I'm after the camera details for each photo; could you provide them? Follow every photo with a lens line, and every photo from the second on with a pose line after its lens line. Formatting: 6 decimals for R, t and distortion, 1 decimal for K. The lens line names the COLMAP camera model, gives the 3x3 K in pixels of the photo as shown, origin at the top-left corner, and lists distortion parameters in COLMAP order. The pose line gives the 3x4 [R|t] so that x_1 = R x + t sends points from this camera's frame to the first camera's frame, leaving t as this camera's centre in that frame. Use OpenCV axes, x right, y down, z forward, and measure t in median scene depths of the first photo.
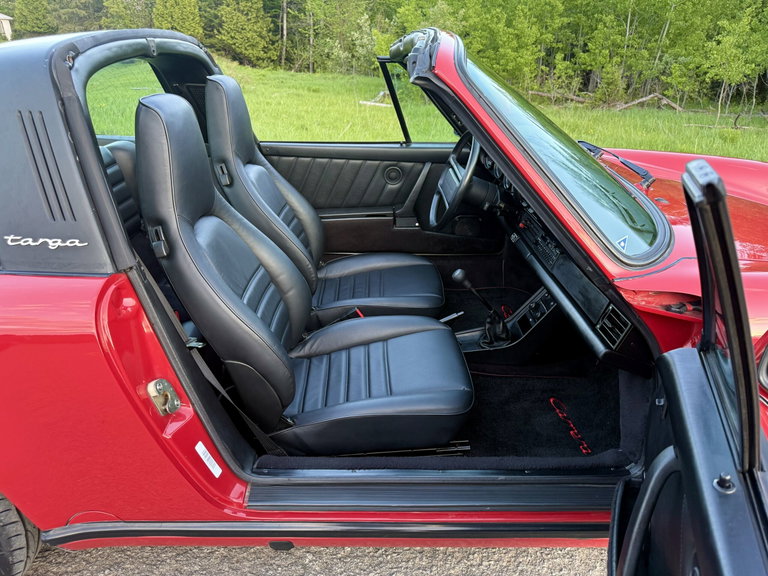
lens RADIAL K [[539.5, 0, 385.0], [0, 539.5, 296.7], [0, 0, 1]] dist [-0.007592, 0.001546]
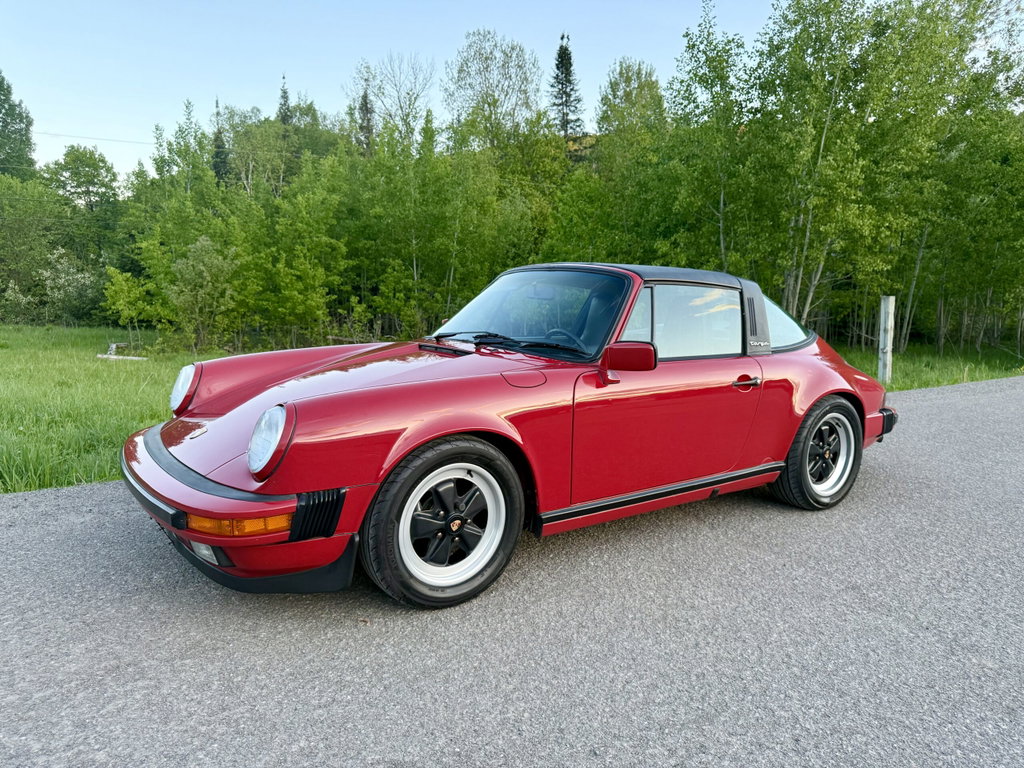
lens RADIAL K [[701.1, 0, 514.1], [0, 701.1, 402.0], [0, 0, 1]] dist [0.057851, -0.090273]
pose [[0.843817, -0.074753, 0.531399, -0.085626], [0.218724, 0.952172, -0.213372, 0.027249], [-0.490033, 0.296277, 0.819809, -0.046519]]
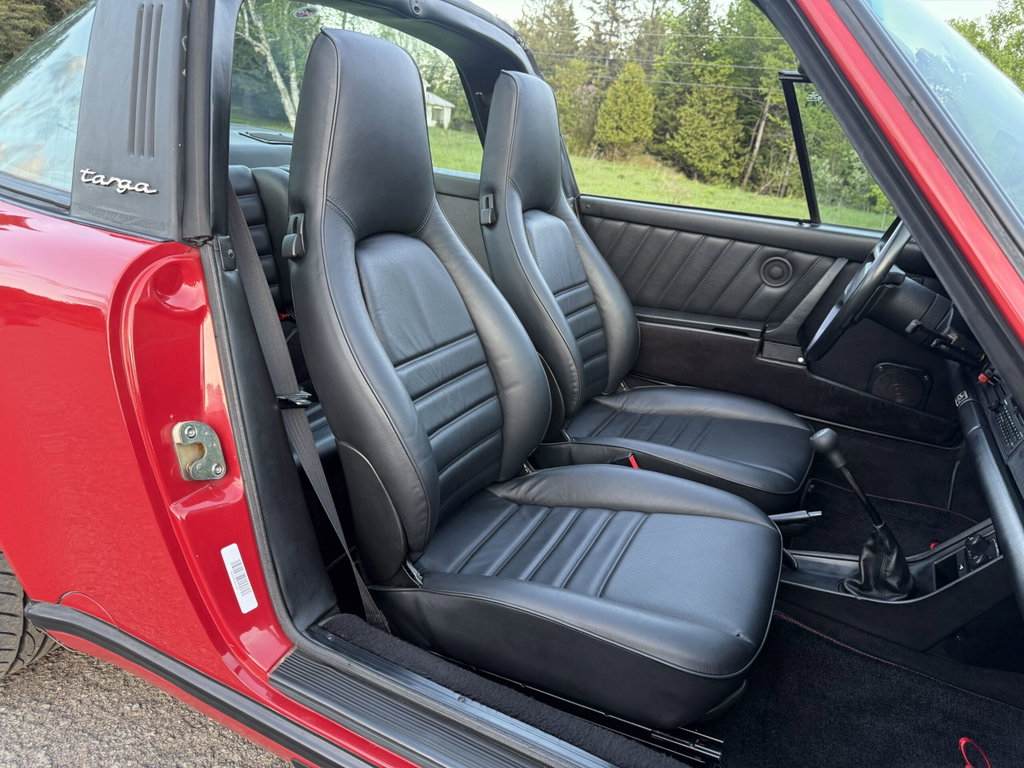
lens RADIAL K [[725.1, 0, 506.0], [0, 725.1, 398.3], [0, 0, 1]] dist [-0.007672, -0.002916]
pose [[0.881953, 0.224452, -0.414464, 0.011460], [-0.270745, 0.961039, -0.055680, 0.003573], [0.385818, 0.161321, 0.908361, 0.017186]]
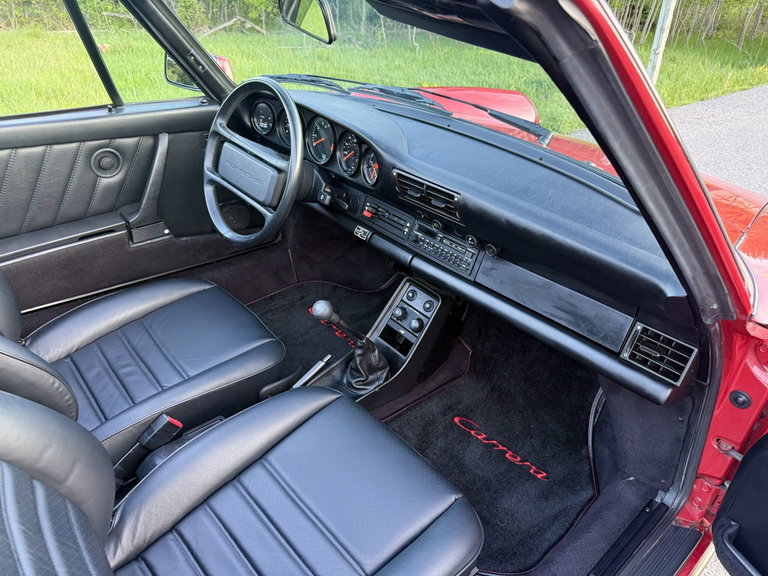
lens RADIAL K [[525.8, 0, 385.6], [0, 525.8, 301.5], [0, 0, 1]] dist [0.057851, -0.090273]
pose [[0.772055, -0.308421, 0.555704, -0.012057], [0.233658, 0.950868, 0.203112, -0.012439], [-0.591045, -0.026969, 0.806188, 0.033073]]
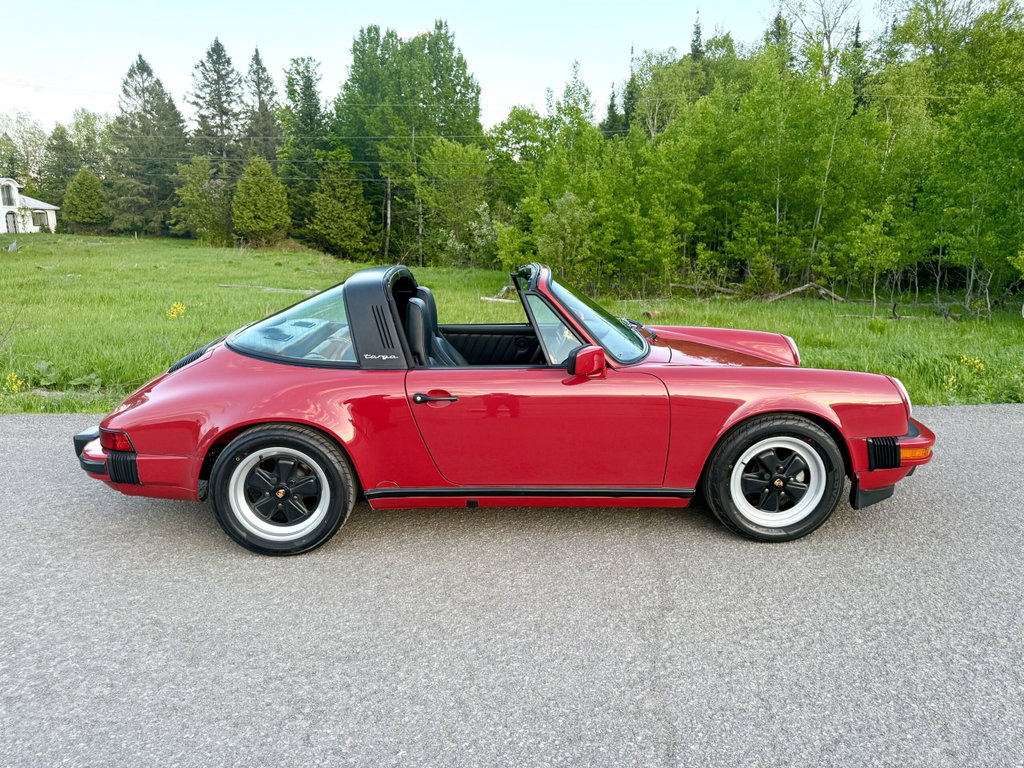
lens RADIAL K [[693.6, 0, 512.7], [0, 693.6, 406.7], [0, 0, 1]] dist [0.058916, -0.093144]
pose [[0.999845, -0.017025, 0.004392, -0.002215], [0.017549, 0.981680, -0.189726, 0.032731], [-0.001081, 0.189773, 0.981827, -0.092287]]
